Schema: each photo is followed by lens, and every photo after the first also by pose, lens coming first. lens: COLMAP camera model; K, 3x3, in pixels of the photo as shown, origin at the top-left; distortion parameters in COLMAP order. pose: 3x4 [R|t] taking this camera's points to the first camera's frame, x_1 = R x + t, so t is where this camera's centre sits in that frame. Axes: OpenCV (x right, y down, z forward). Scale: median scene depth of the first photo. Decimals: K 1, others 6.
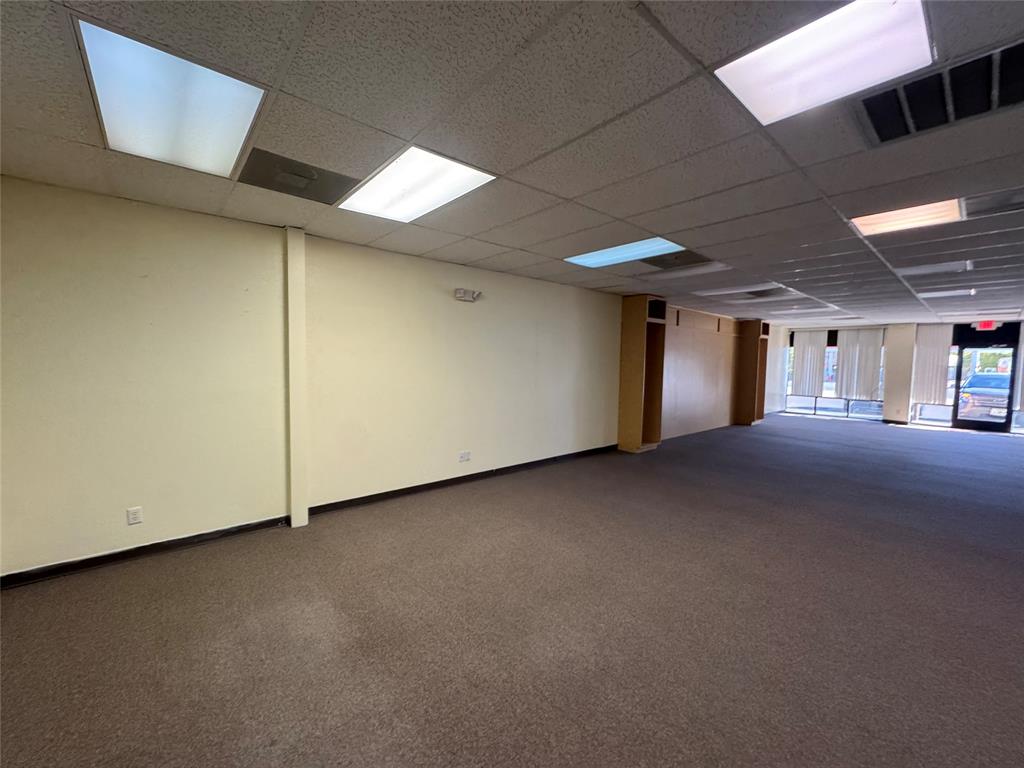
lens RADIAL K [[409.2, 0, 510.2], [0, 409.2, 384.9], [0, 0, 1]] dist [-0.007373, 0.000737]
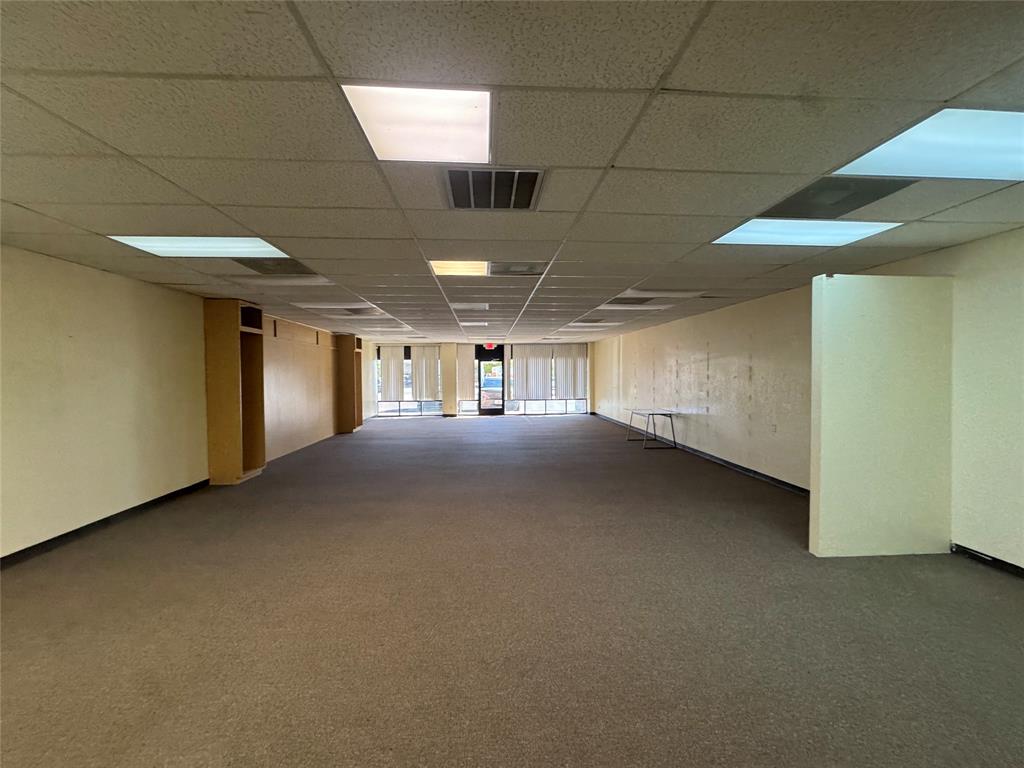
lens RADIAL K [[409.2, 0, 512.9], [0, 409.2, 385.7], [0, 0, 1]] dist [-0.007373, 0.000737]
pose [[0.600055, -0.045360, 0.798672, -0.020209], [0.066065, 0.997791, 0.007033, -0.008923], [-0.797226, 0.048544, 0.601726, 0.035606]]
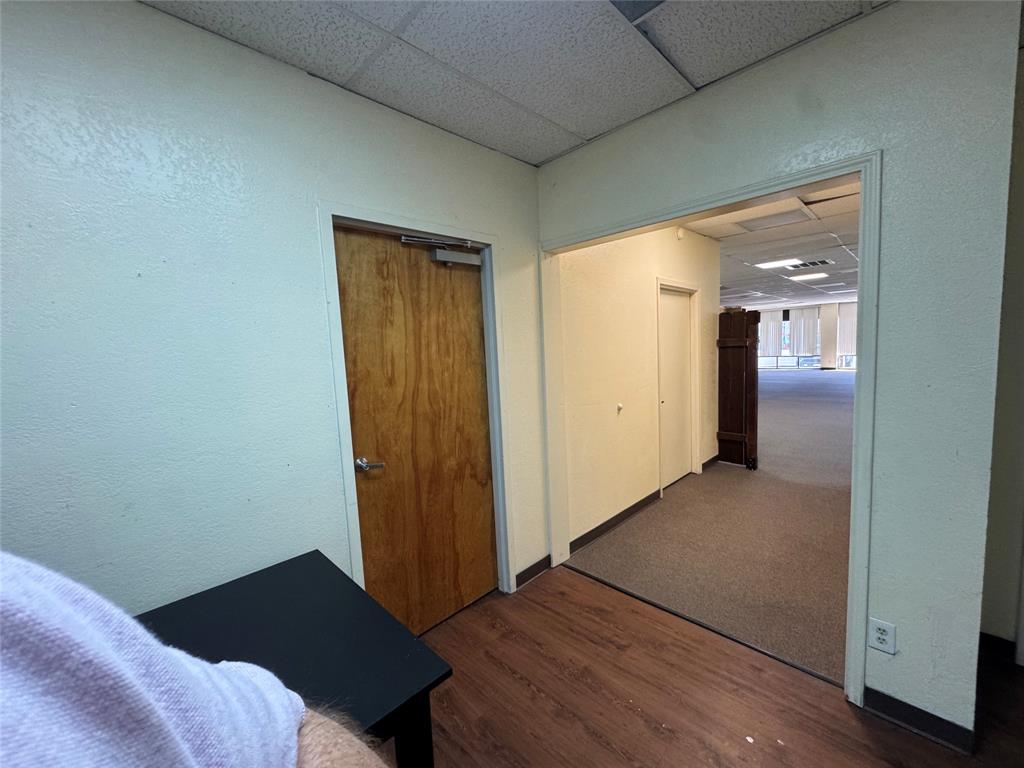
lens RADIAL K [[409.2, 0, 513.6], [0, 409.2, 382.6], [0, 0, 1]] dist [-0.007373, 0.000737]
pose [[0.994901, -0.071194, 0.071445, -0.955277], [0.069560, 0.997262, 0.025113, 0.067527], [-0.073037, -0.020015, 0.997128, -1.237006]]
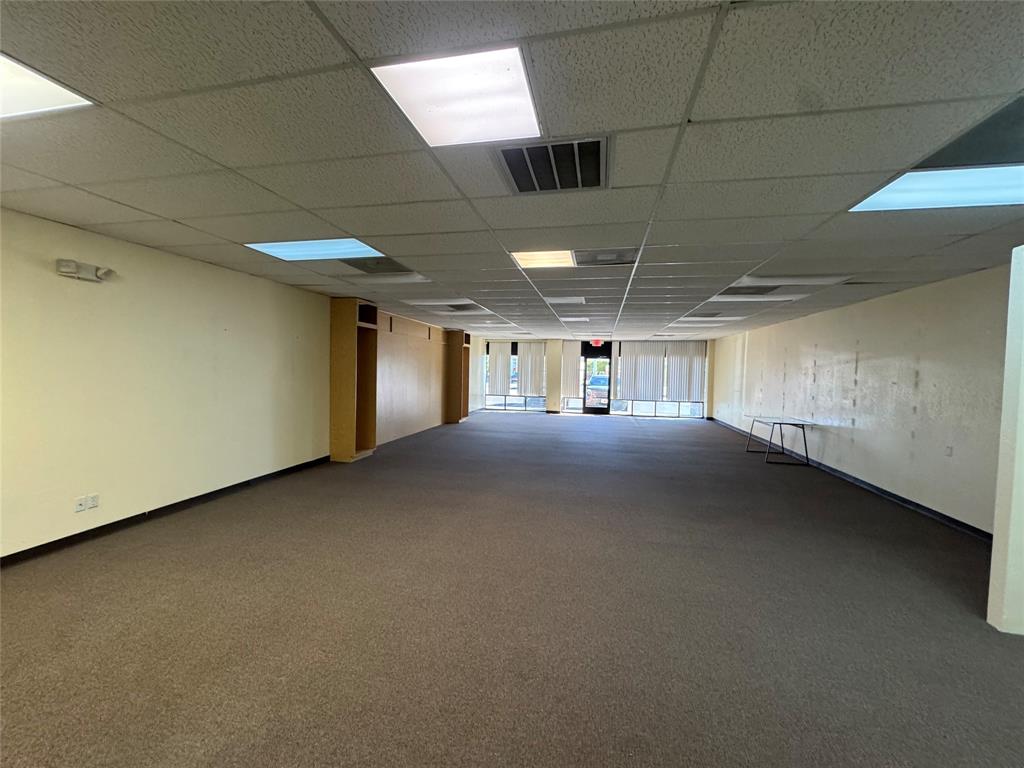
lens RADIAL K [[409.2, 0, 509.9], [0, 409.2, 385.0], [0, 0, 1]] dist [-0.007373, 0.000737]
pose [[0.797029, -0.023136, 0.603497, 0.050097], [0.029897, 0.999552, -0.001165, -0.002783], [-0.603200, 0.018971, 0.797364, 0.013719]]
